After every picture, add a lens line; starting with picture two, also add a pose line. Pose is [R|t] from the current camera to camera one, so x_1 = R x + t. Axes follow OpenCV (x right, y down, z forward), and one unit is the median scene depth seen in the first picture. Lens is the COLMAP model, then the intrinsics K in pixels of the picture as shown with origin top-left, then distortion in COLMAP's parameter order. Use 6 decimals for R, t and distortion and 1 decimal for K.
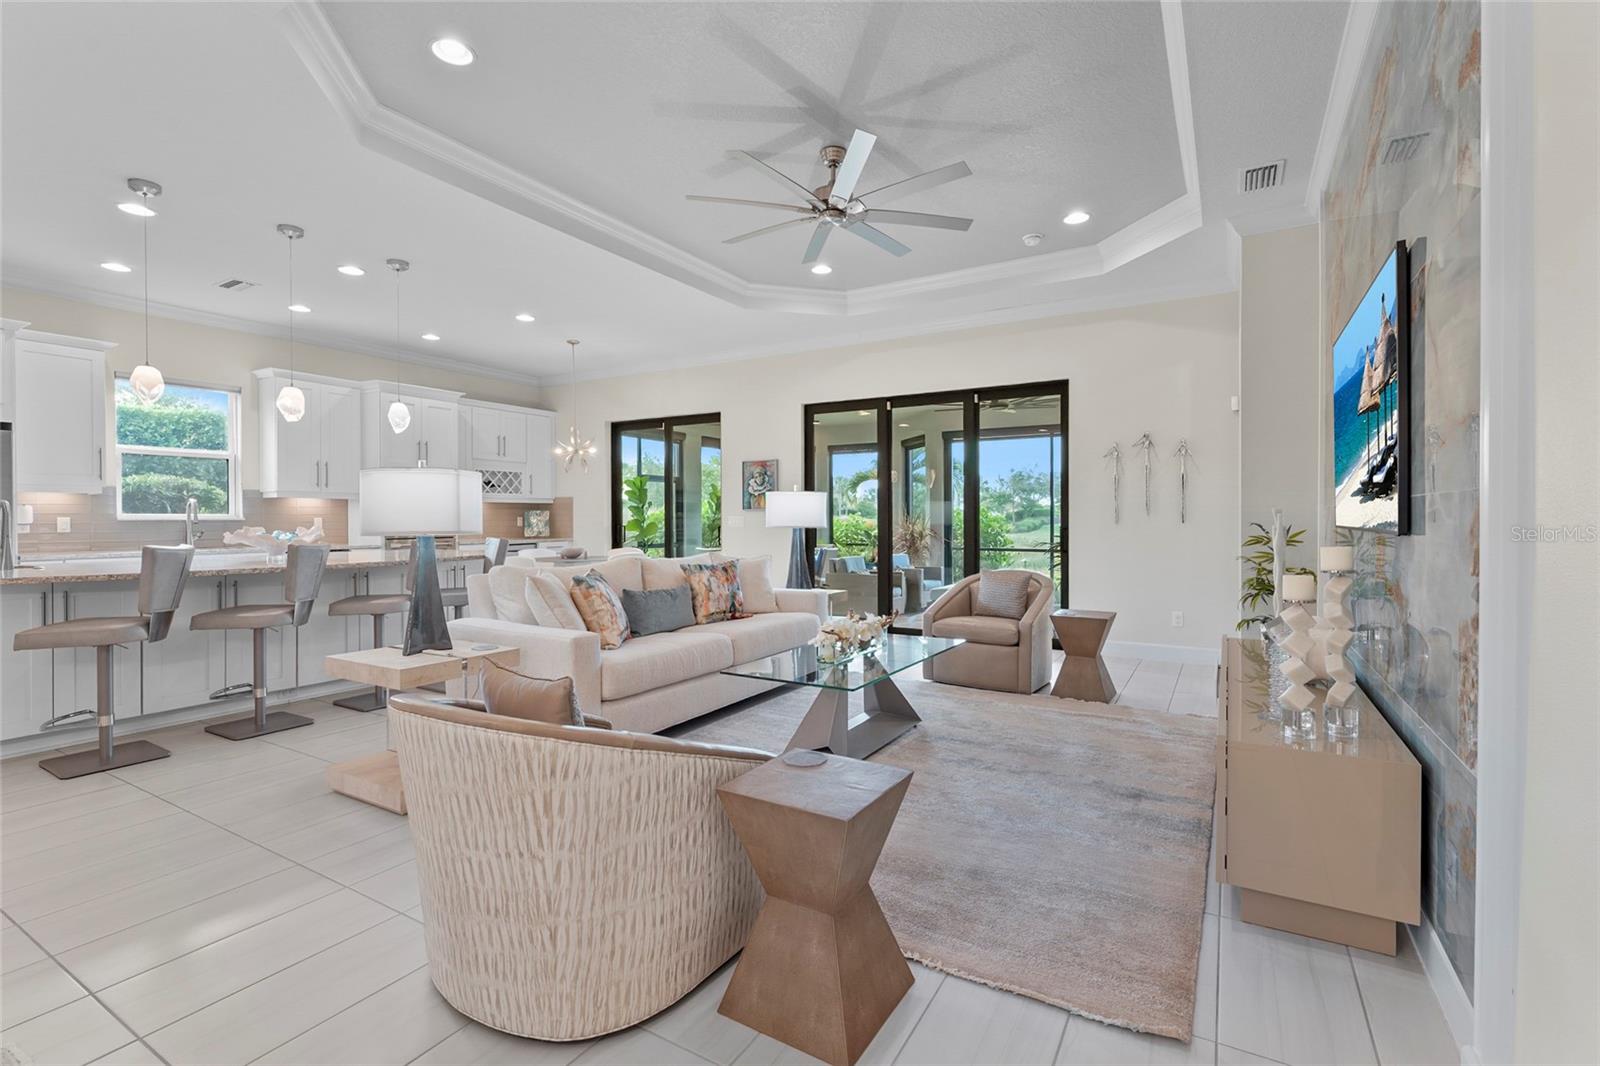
lens RADIAL K [[720.2, 0, 795.1], [0, 720.2, 525.7], [0, 0, 1]] dist [-0.000883, -0.000075]
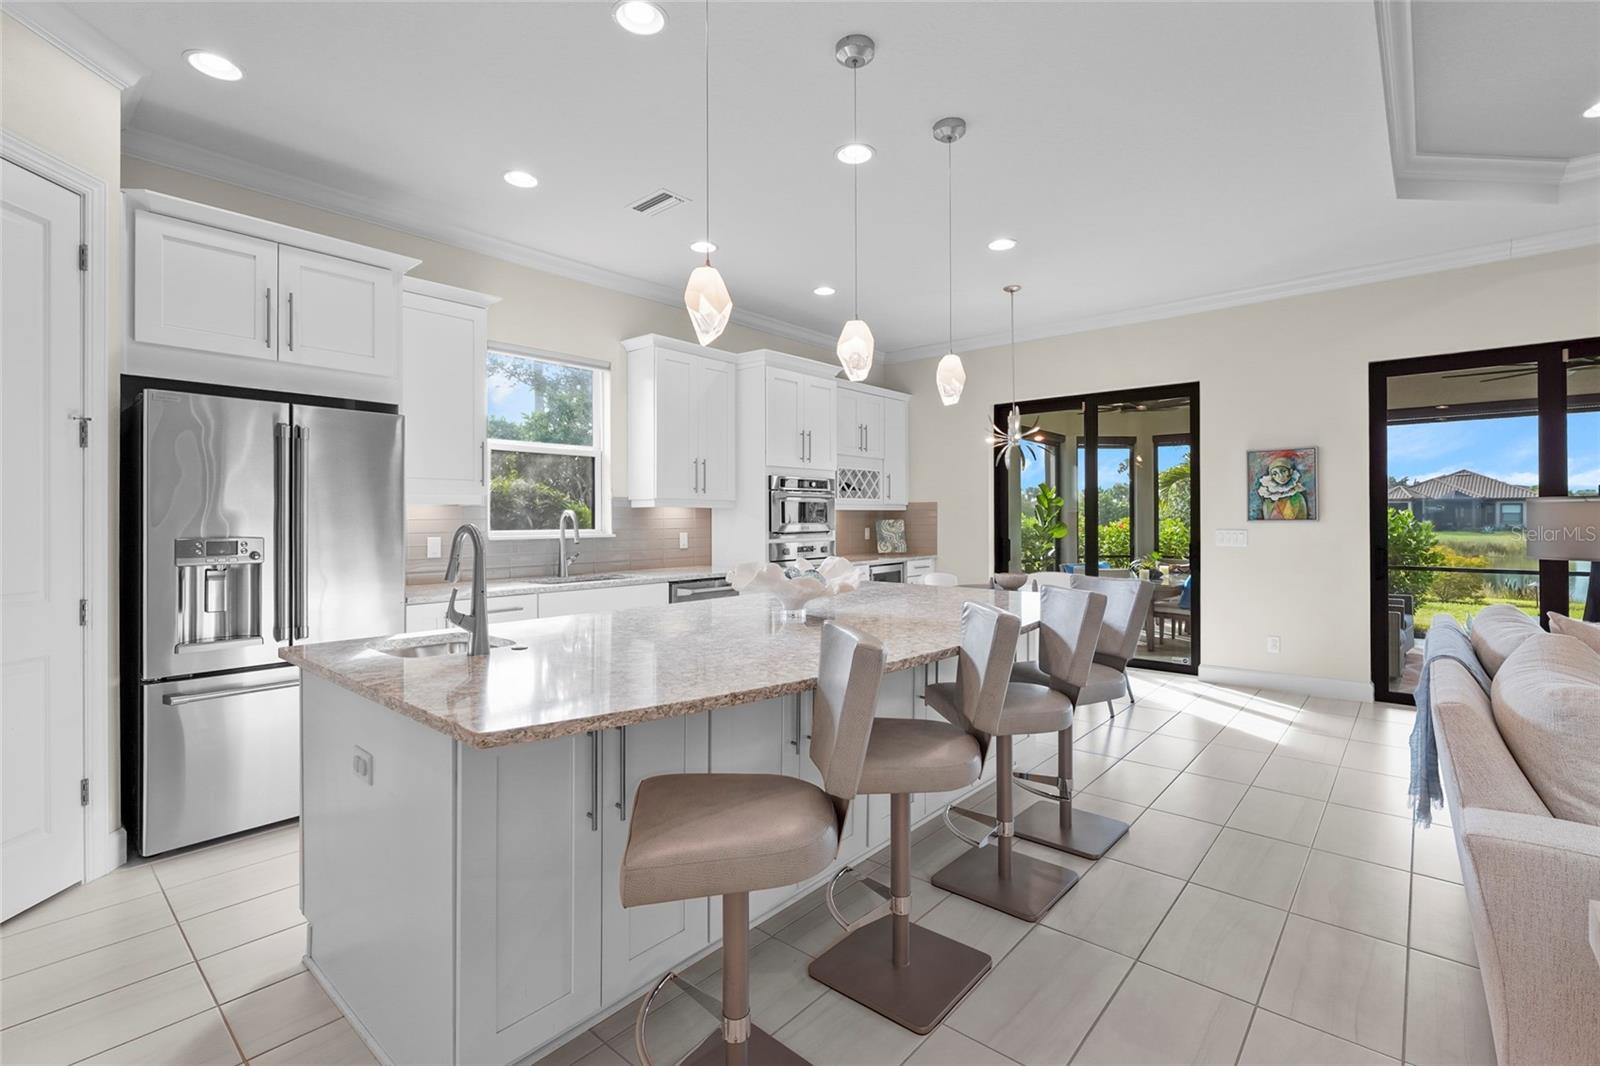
lens RADIAL K [[709.9, 0, 797.4], [0, 709.9, 517.1], [0, 0, 1]] dist [-0.009335, 0.002838]
pose [[0.983341, -0.000917, -0.181766, -0.516195], [-0.001308, 0.999926, -0.012121, -0.023404], [0.181763, 0.012156, 0.983267, 0.353007]]
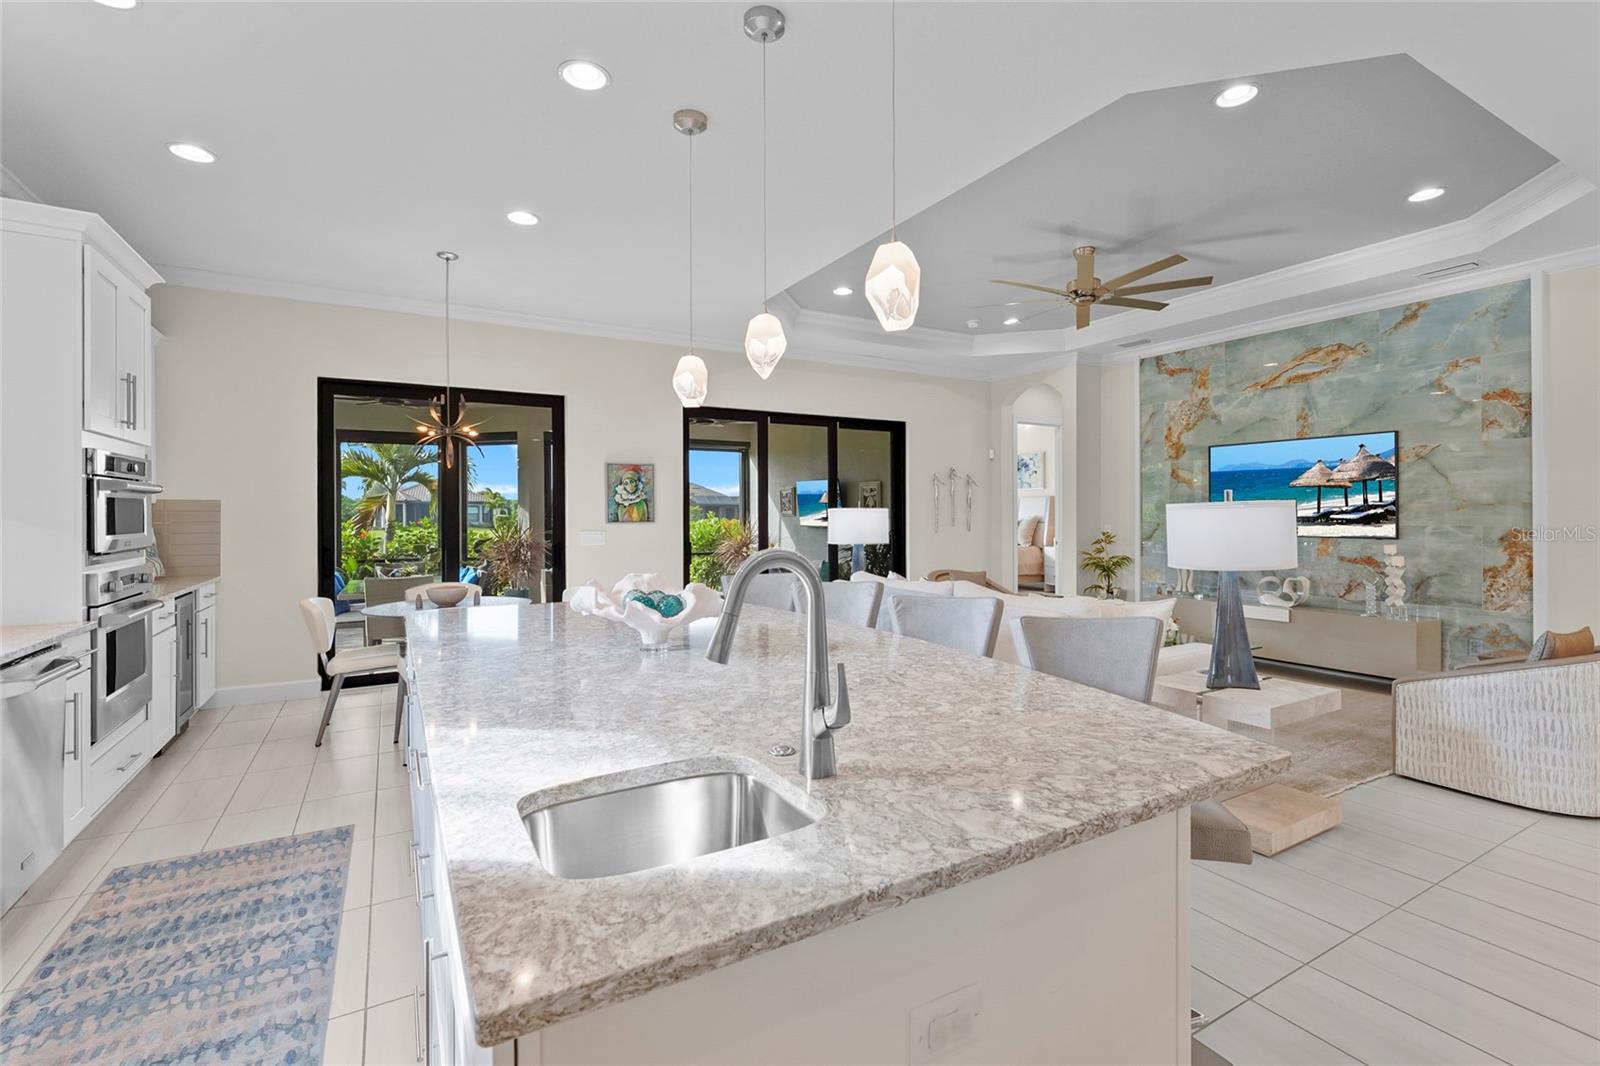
lens RADIAL K [[723.3, 0, 794.6], [0, 723.3, 517.7], [0, 0, 1]] dist [-0.003955, 0.000322]
pose [[0.491686, -0.004222, 0.870762, -0.932212], [0.012425, 0.999920, -0.002168, -0.032599], [-0.870684, 0.011885, 0.491699, 0.579922]]
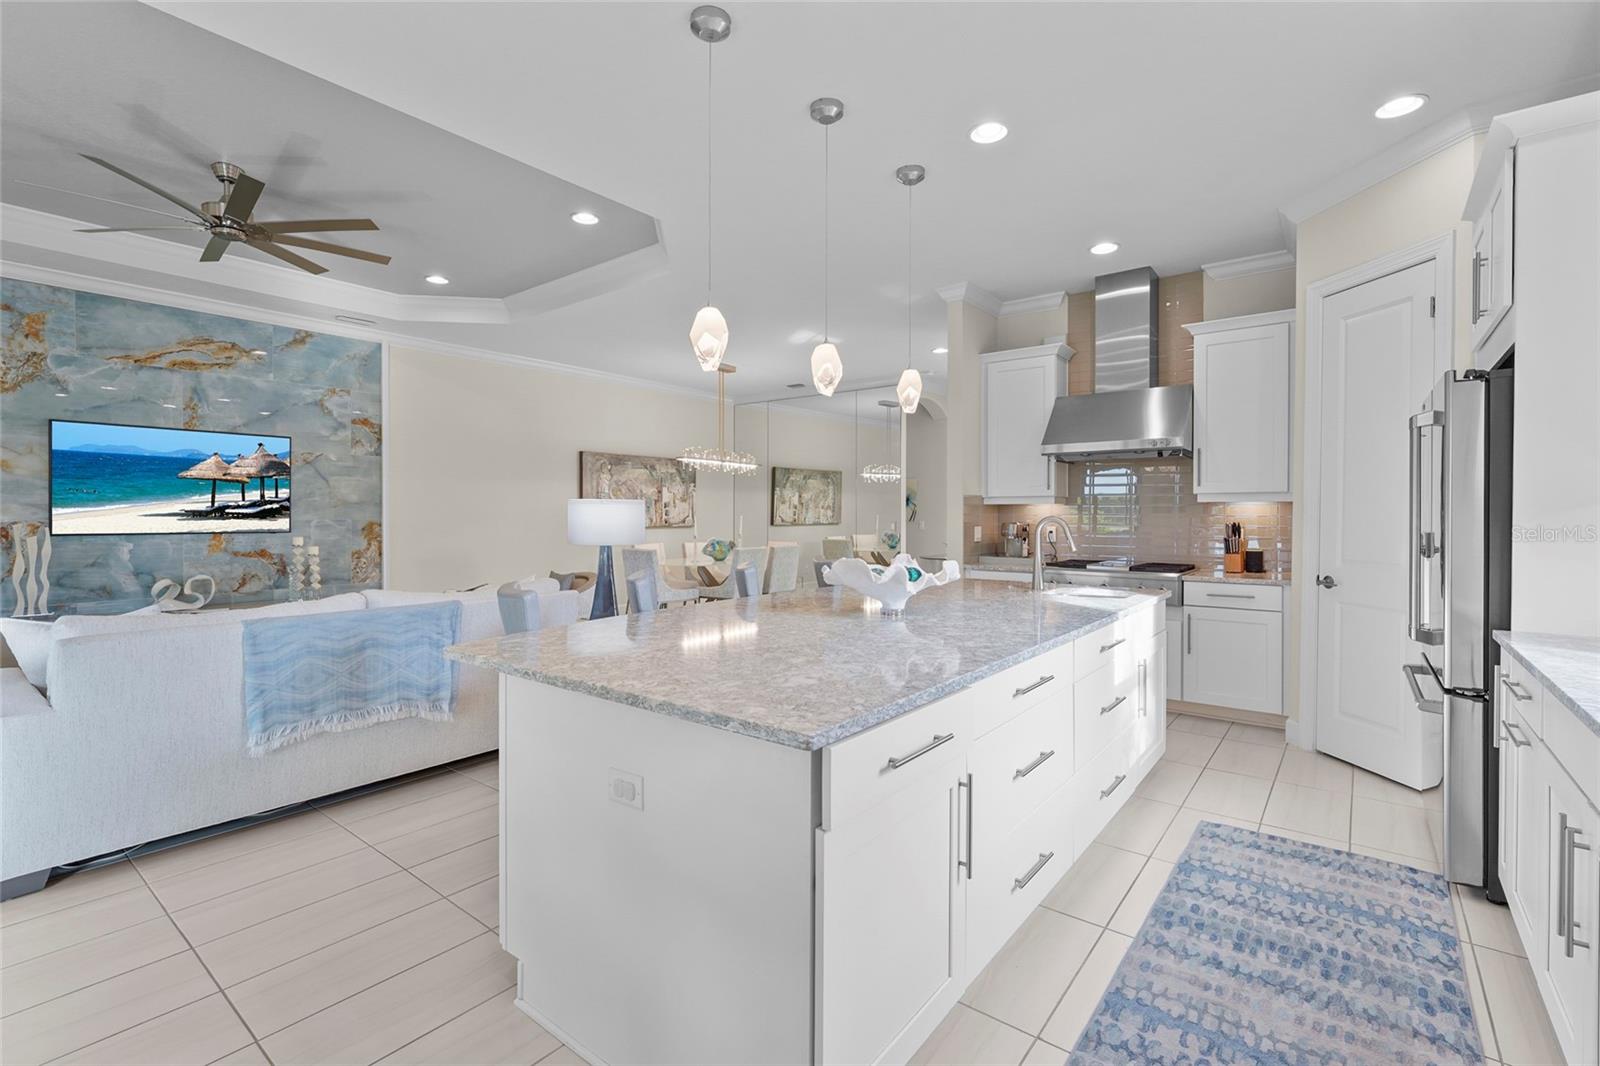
lens RADIAL K [[709.9, 0, 797.4], [0, 709.9, 517.1], [0, 0, 1]] dist [-0.009335, 0.002838]
pose [[-0.991859, -0.002311, 0.127318, -0.598146], [-0.000152, 0.999856, 0.016969, -0.037556], [-0.127339, 0.016811, -0.991717, 1.321247]]
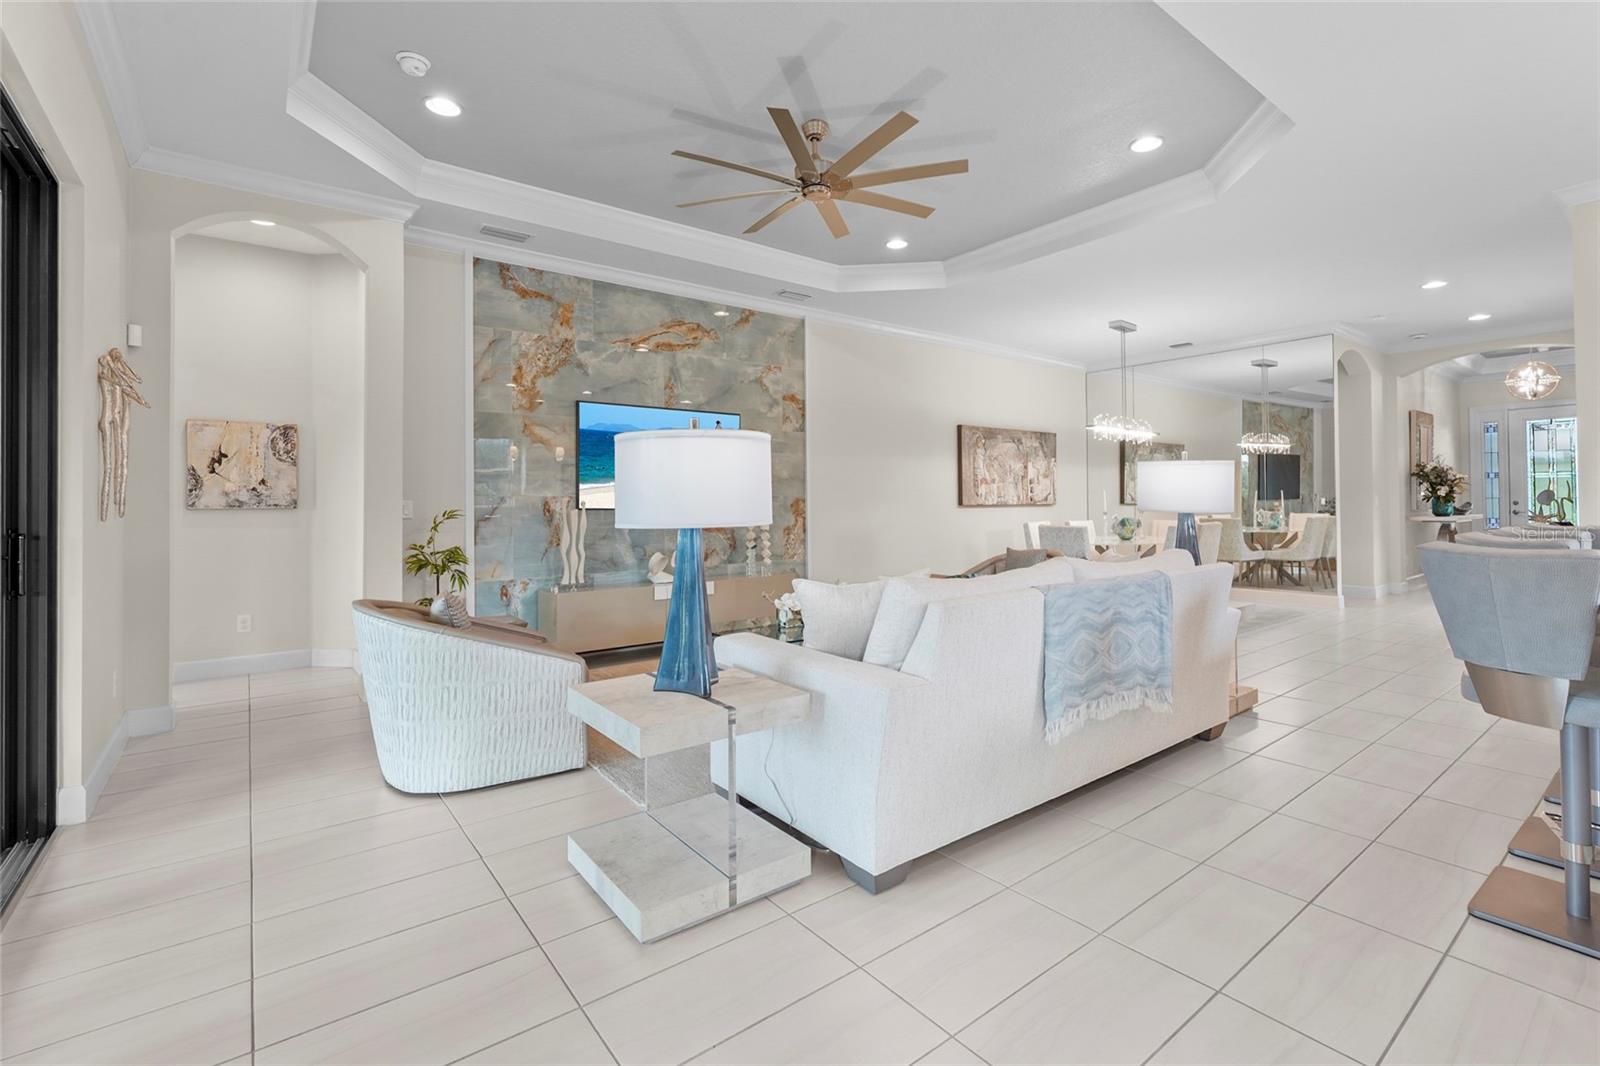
lens RADIAL K [[712.6, 0, 803.0], [0, 712.6, 490.6], [0, 0, 1]] dist [-0.004199, -0.000140]
pose [[-0.930728, 0.013539, 0.365461, -0.188364], [0.012438, 0.999908, -0.005367, -0.015698], [-0.365500, -0.000450, -0.930811, 1.339956]]
